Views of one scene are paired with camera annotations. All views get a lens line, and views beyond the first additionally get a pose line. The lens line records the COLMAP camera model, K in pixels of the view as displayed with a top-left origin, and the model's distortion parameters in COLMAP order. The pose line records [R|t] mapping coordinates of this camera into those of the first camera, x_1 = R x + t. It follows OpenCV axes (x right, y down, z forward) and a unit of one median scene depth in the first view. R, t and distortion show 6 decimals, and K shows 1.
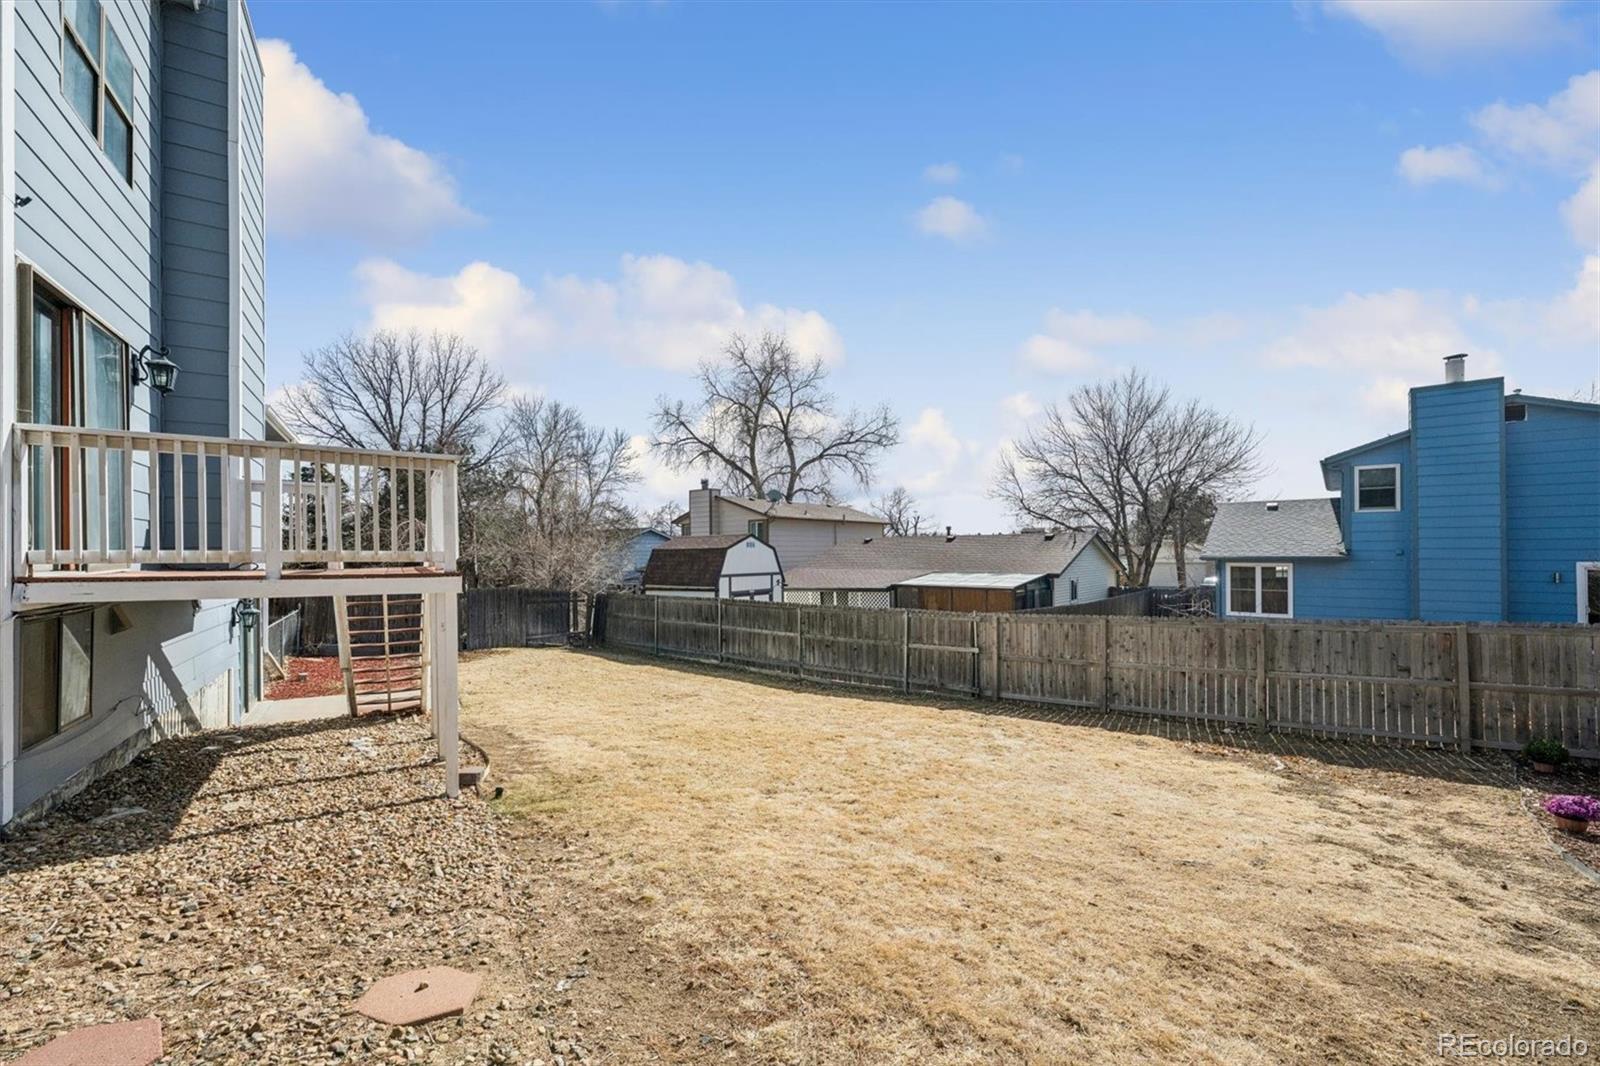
lens RADIAL K [[632.7, 0, 793.8], [0, 632.7, 555.2], [0, 0, 1]] dist [0.000358, 0.000169]
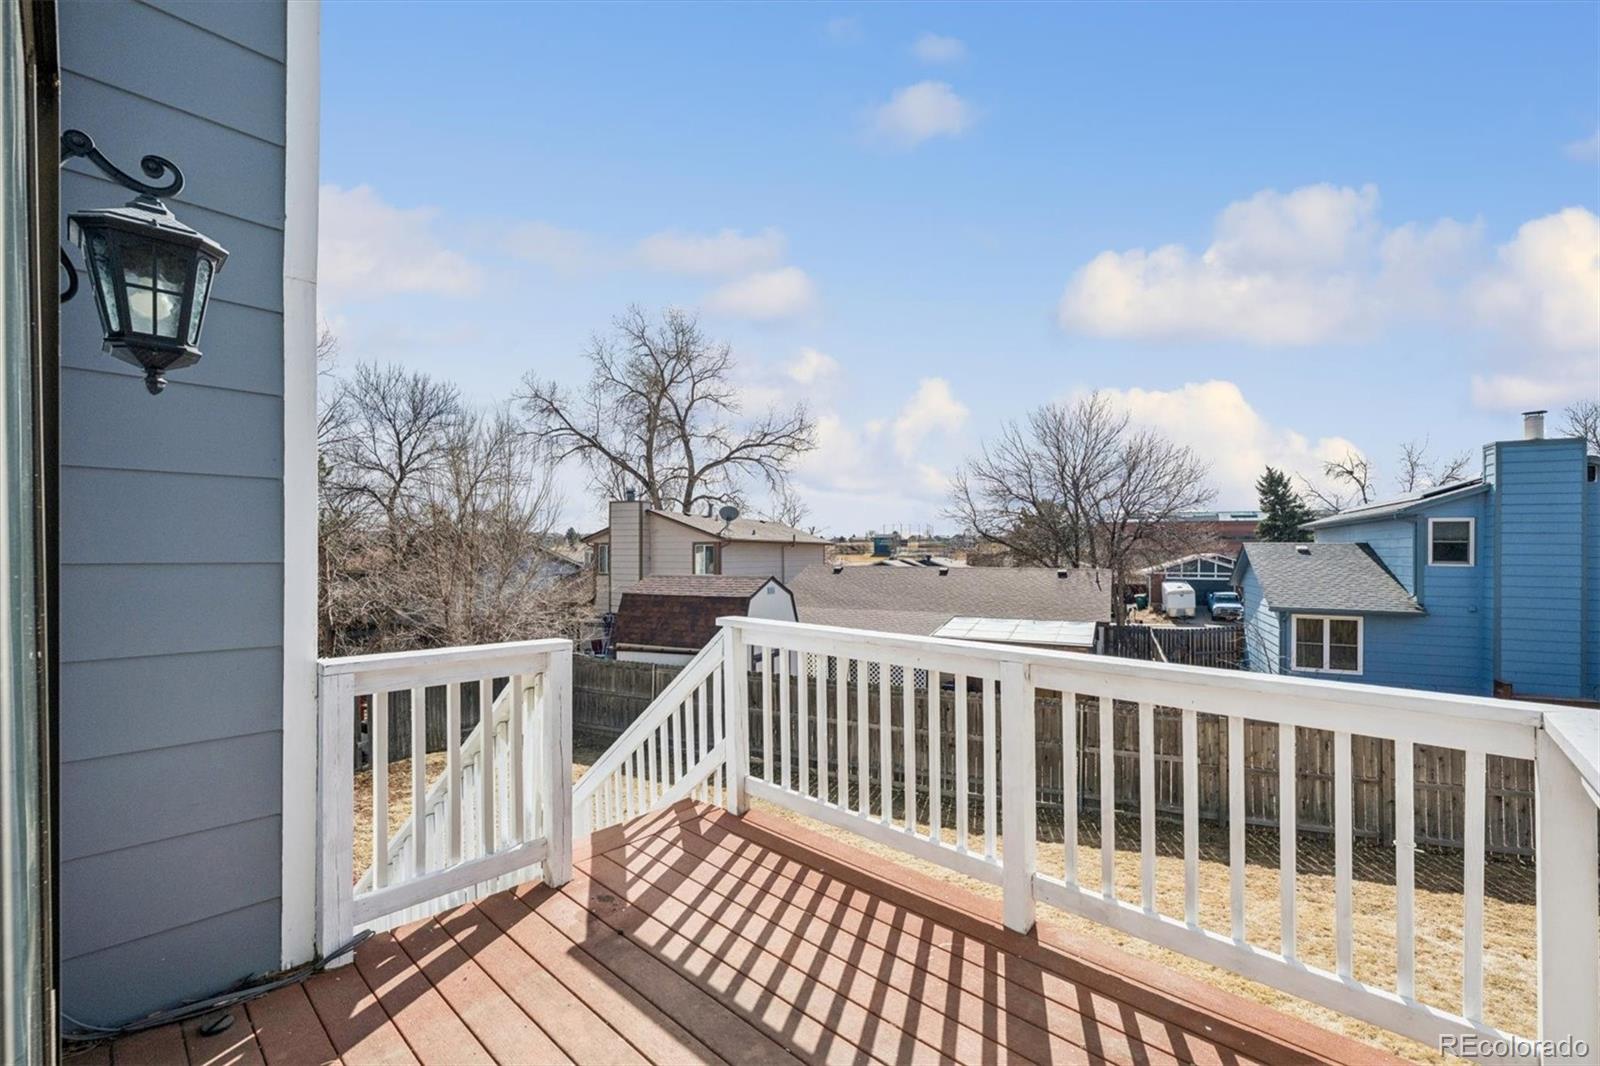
lens RADIAL K [[679.2, 0, 804.0], [0, 679.2, 553.9], [0, 0, 1]] dist [0.000444, -0.000160]
pose [[0.966776, 0.013557, 0.255266, -0.143310], [-0.011862, 0.999896, -0.008179, -0.032664], [-0.255351, 0.004880, 0.966836, 0.122497]]
